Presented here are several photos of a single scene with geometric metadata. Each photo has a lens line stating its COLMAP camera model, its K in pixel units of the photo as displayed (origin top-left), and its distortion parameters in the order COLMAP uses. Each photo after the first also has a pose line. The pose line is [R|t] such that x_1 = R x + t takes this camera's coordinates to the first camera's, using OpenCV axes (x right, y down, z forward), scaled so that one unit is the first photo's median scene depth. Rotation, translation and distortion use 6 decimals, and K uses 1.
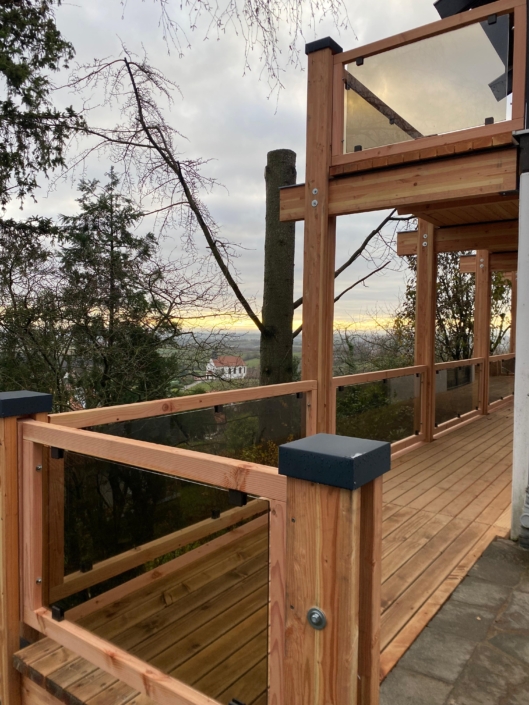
lens RADIAL K [[556.2, 0, 259.4], [0, 556.2, 346.2], [0, 0, 1]] dist [0.007148, -0.000570]
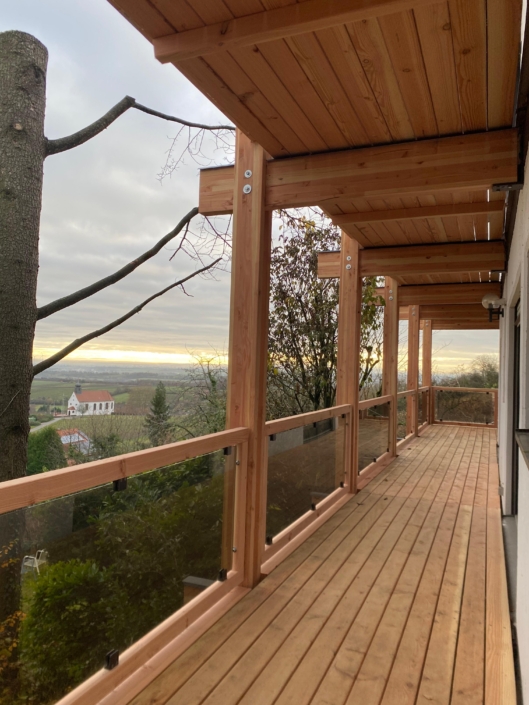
lens RADIAL K [[556.2, 0, 261.0], [0, 556.2, 352.0], [0, 0, 1]] dist [0.007148, -0.000570]
pose [[0.973622, 0.019704, 0.227314, 0.120201], [-0.007925, 0.998583, -0.052617, -0.004268], [-0.228029, 0.049427, 0.972399, 0.310737]]
